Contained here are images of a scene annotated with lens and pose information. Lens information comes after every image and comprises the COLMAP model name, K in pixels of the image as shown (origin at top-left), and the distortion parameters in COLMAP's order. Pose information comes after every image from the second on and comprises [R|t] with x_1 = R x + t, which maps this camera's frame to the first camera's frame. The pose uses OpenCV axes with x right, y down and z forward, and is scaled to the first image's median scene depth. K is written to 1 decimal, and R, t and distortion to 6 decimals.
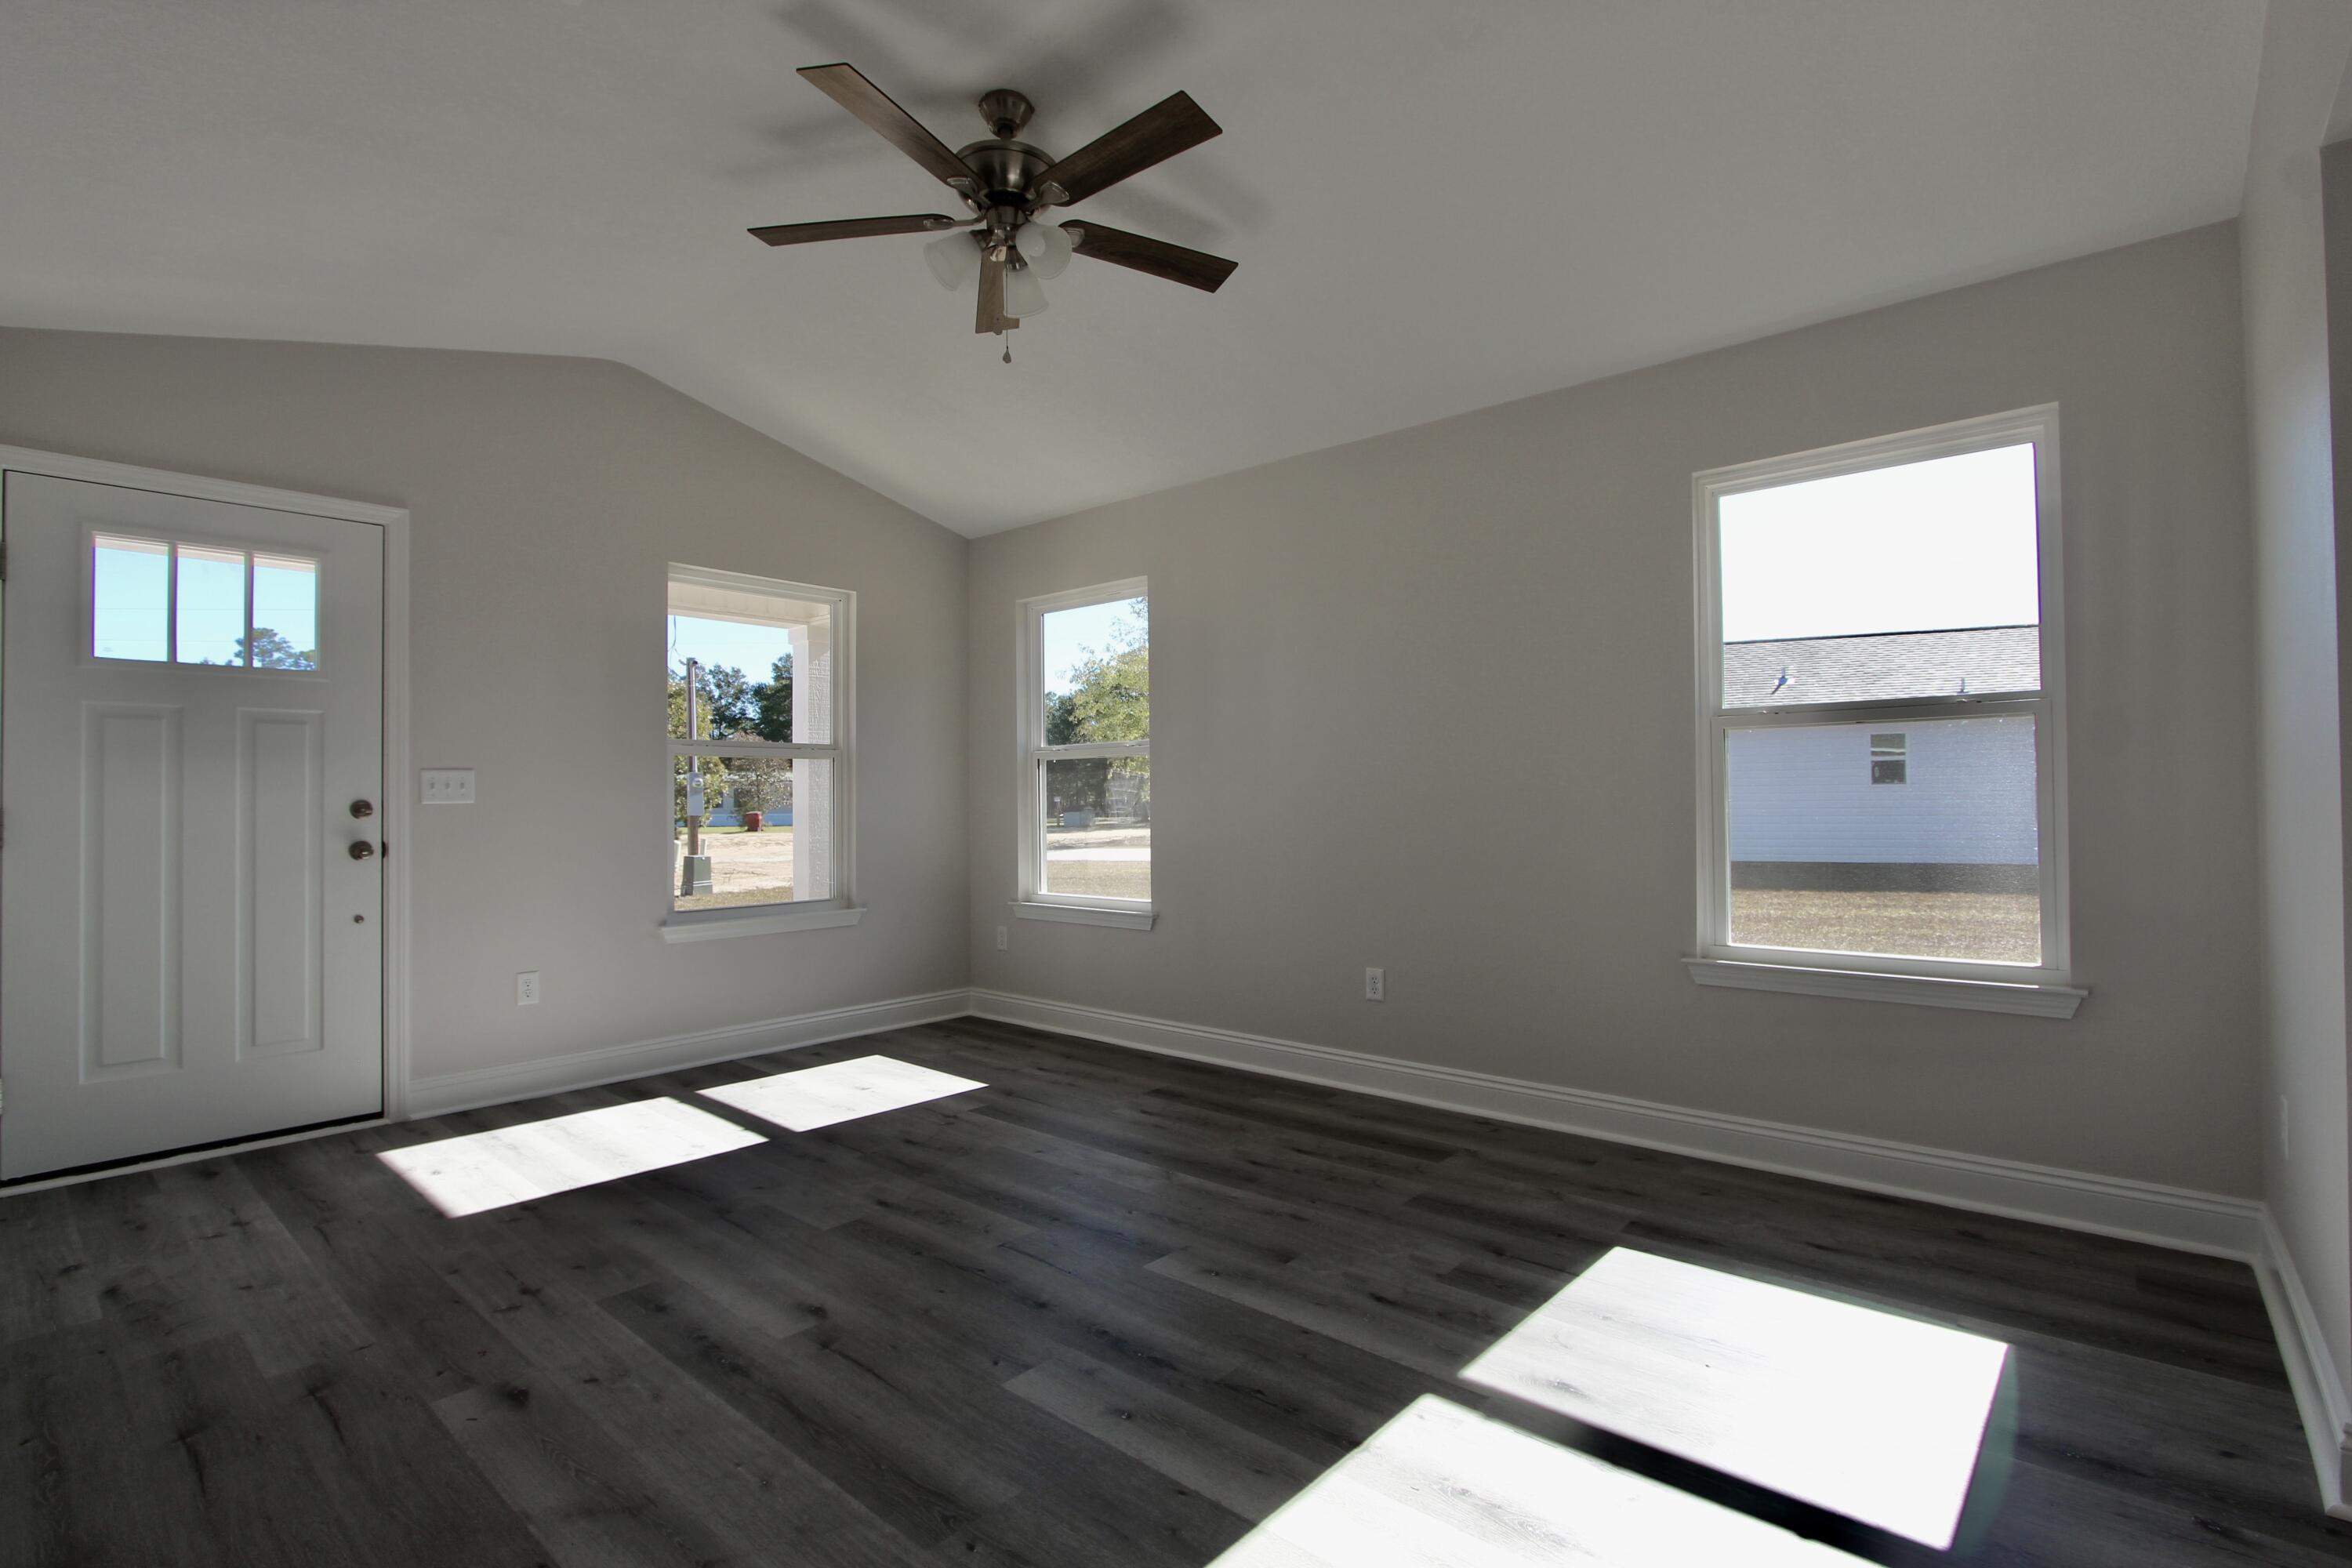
lens RADIAL K [[1088.7, 0, 1180.6], [0, 1088.7, 786.0], [0, 0, 1]] dist [-0.017037, 0.002775]
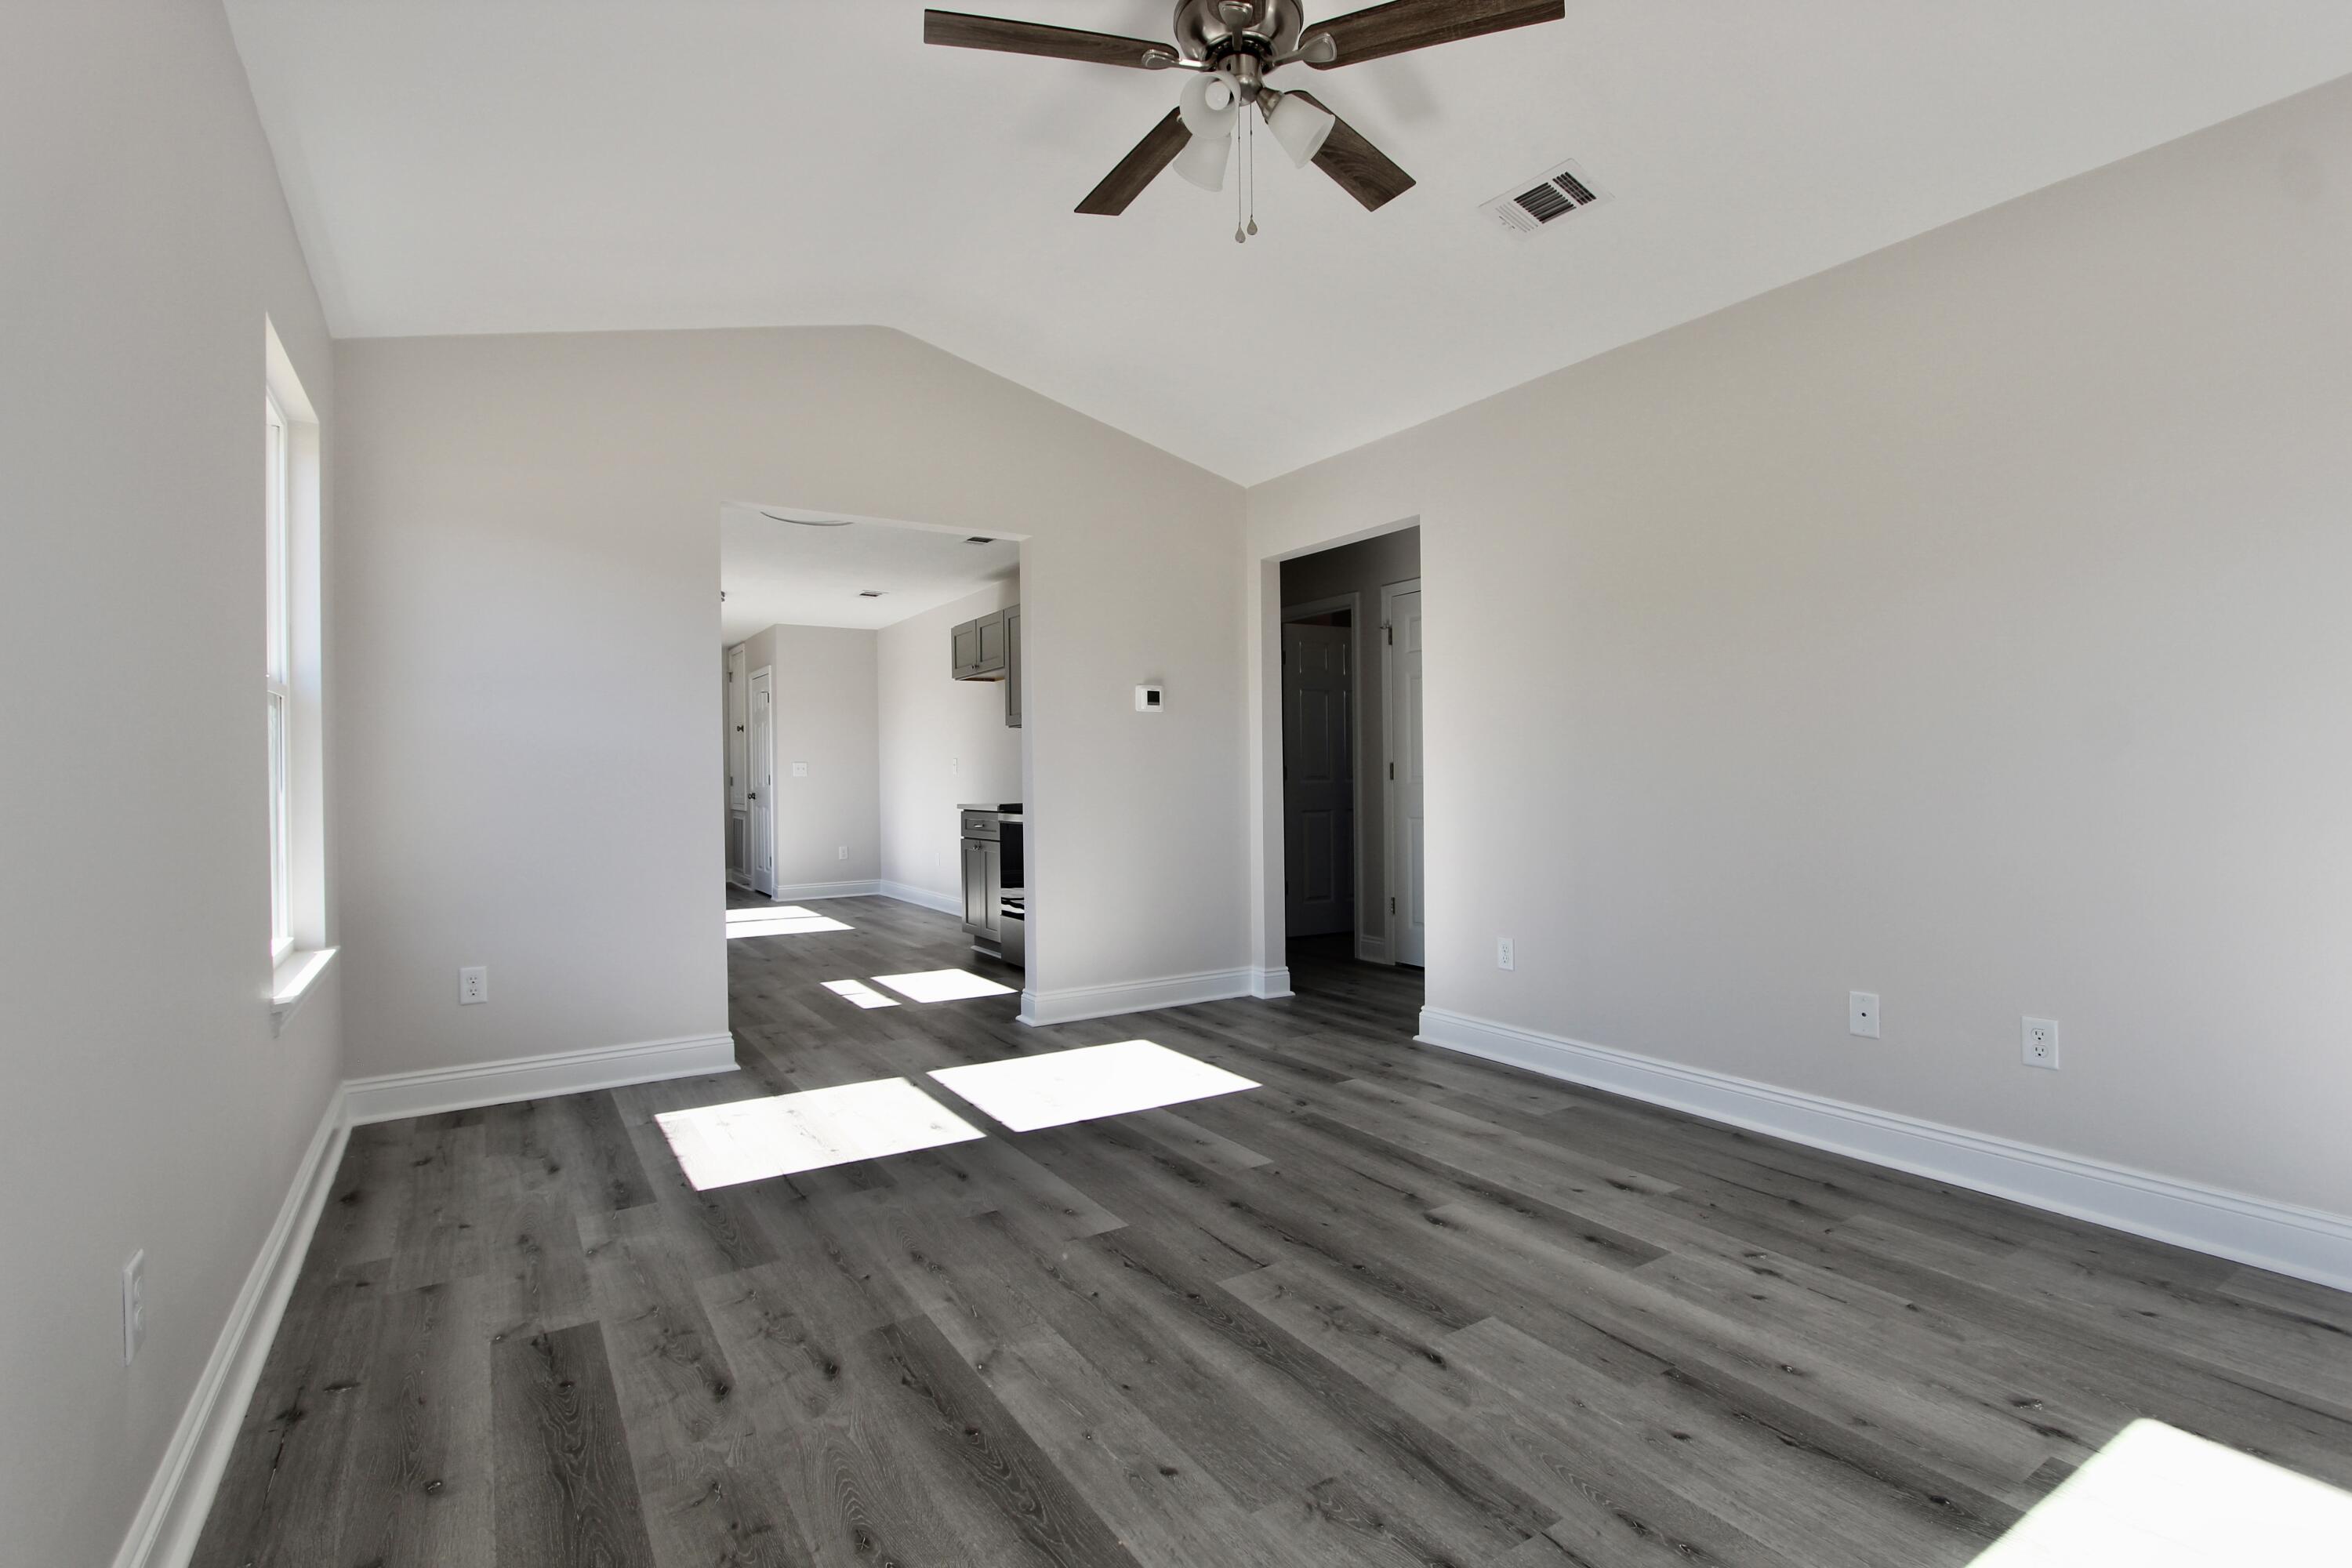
lens RADIAL K [[1088.7, 0, 1182.8], [0, 1088.7, 775.4], [0, 0, 1]] dist [-0.017037, 0.002775]
pose [[-0.961638, 0.019850, 0.273603, -0.343186], [0.015874, 0.999734, -0.016739, 0.041363], [-0.273863, -0.011754, -0.961697, 1.833111]]
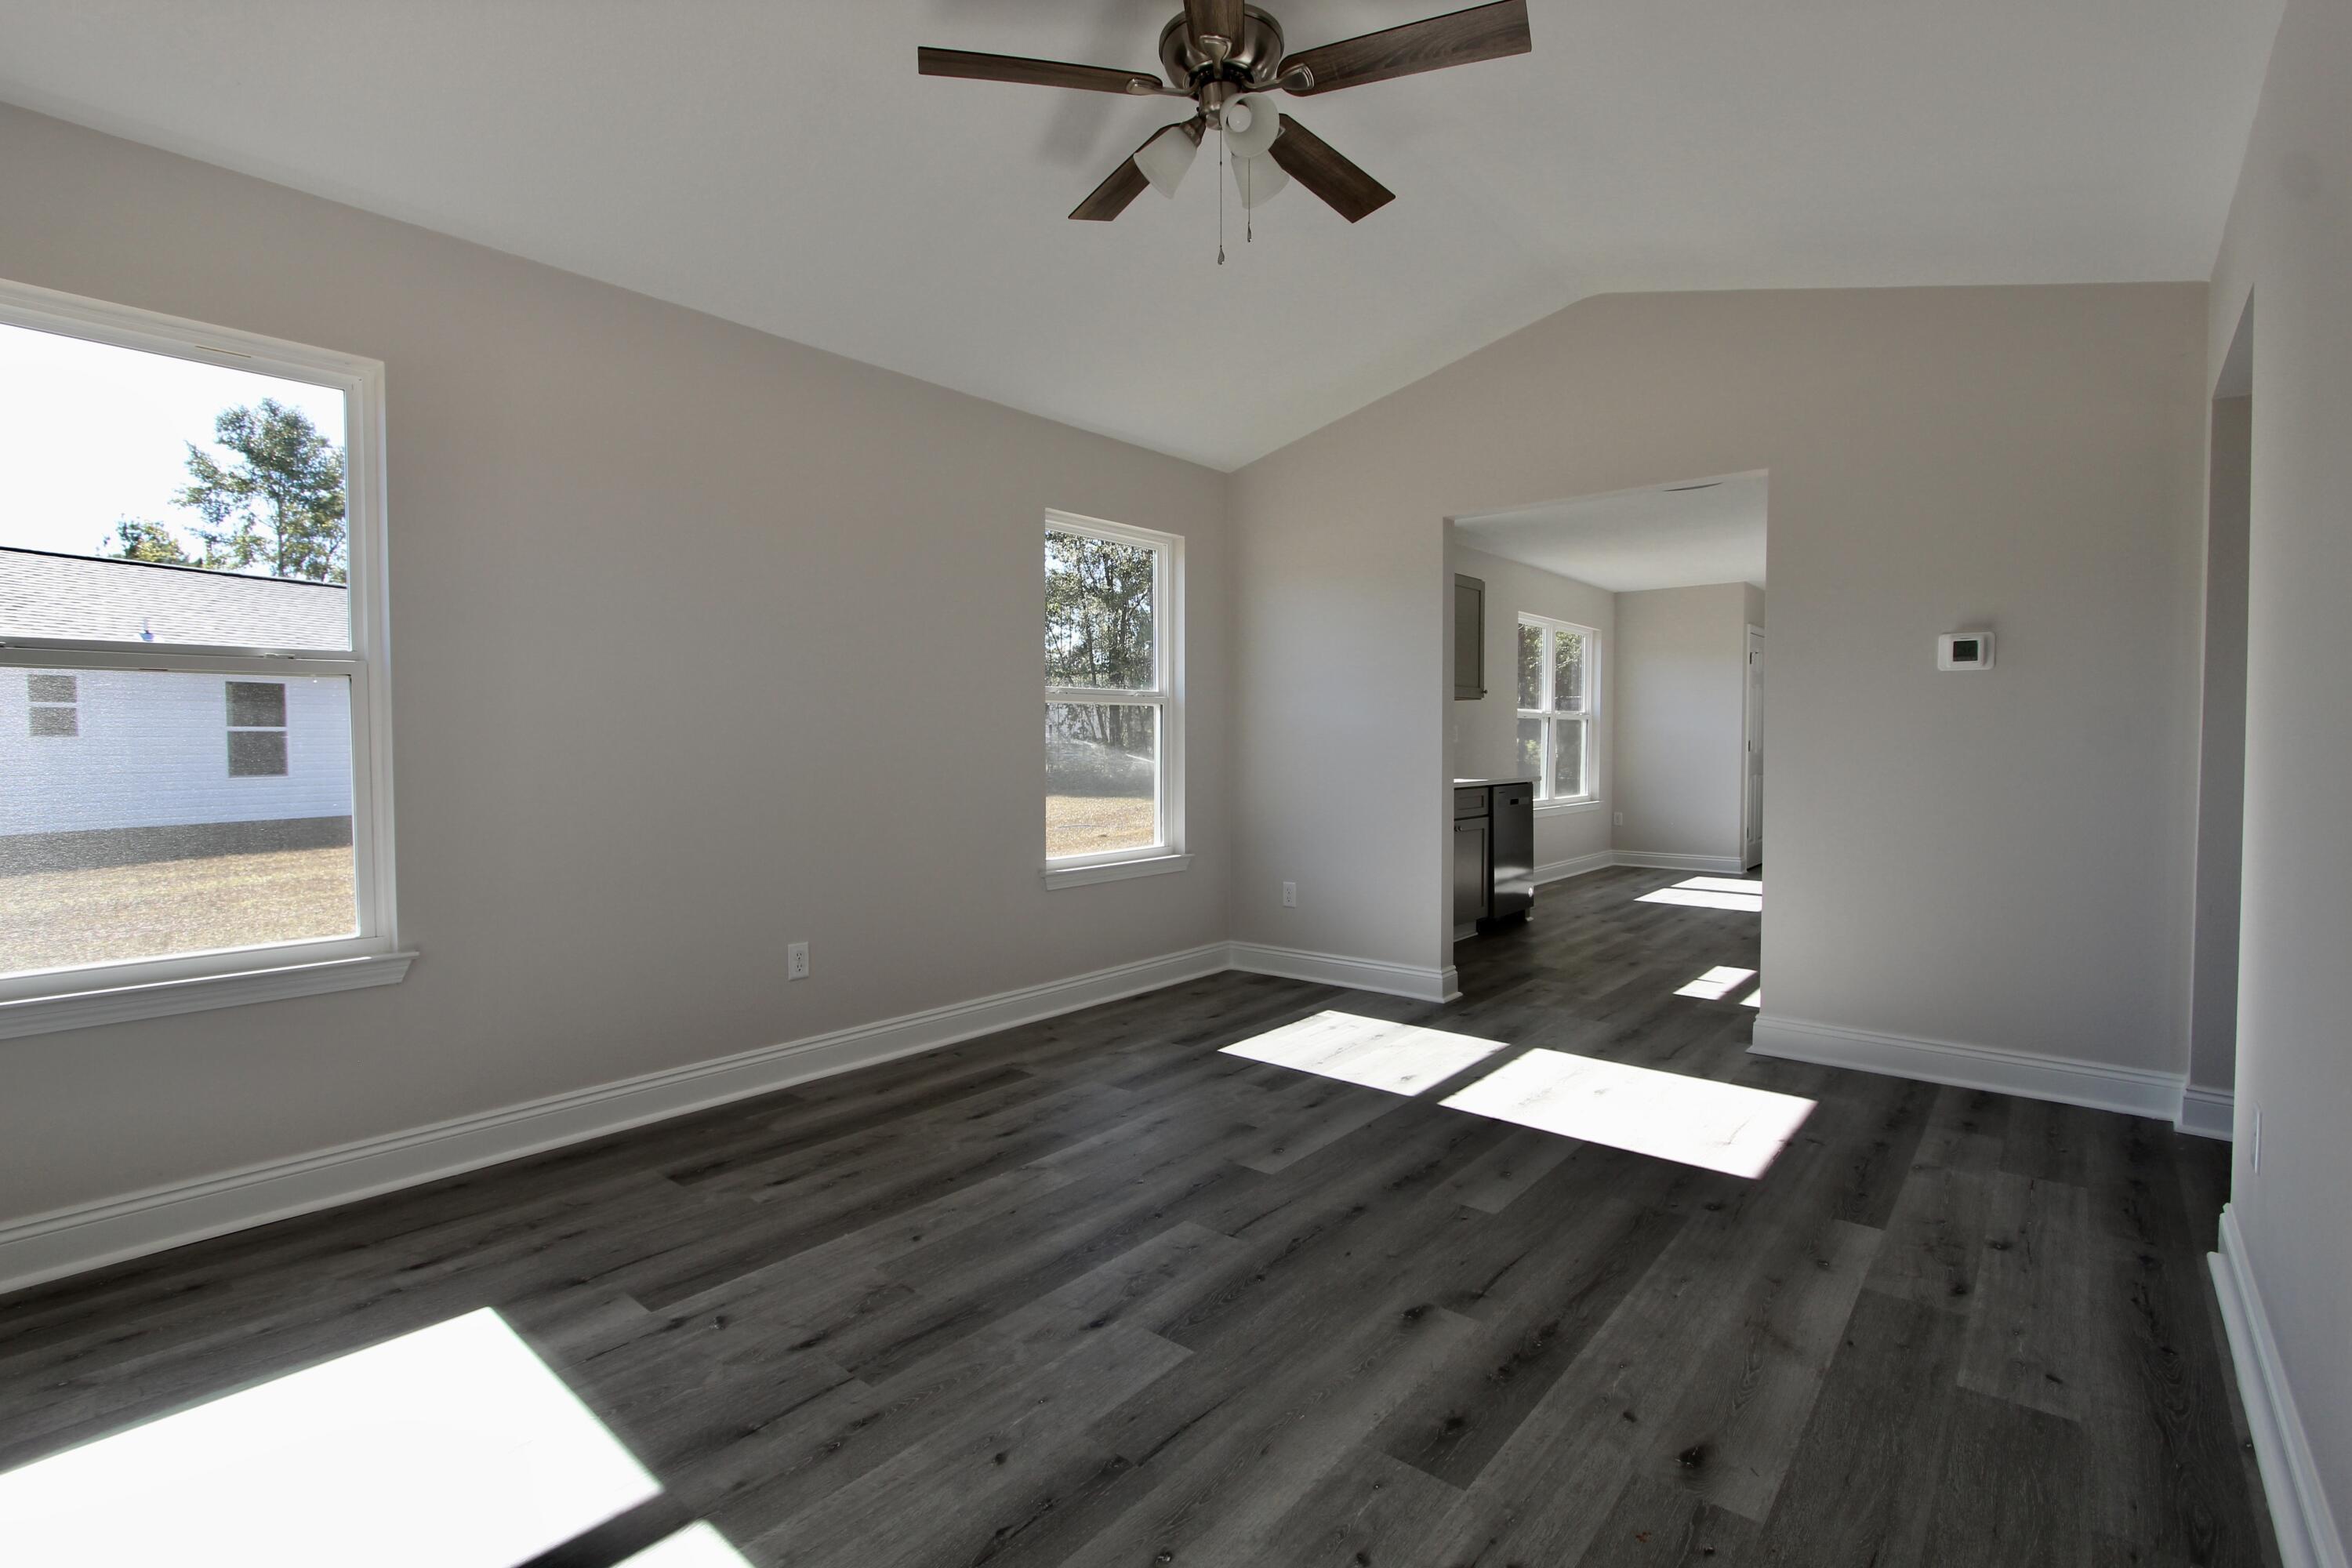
lens RADIAL K [[1088.7, 0, 1167.6], [0, 1088.7, 778.9], [0, 0, 1]] dist [-0.017037, 0.002775]
pose [[-0.014570, -0.025321, 0.999573, -1.065230], [-0.010320, 0.999630, 0.025172, 0.009867], [-0.999841, -0.009949, -0.014826, 1.055606]]
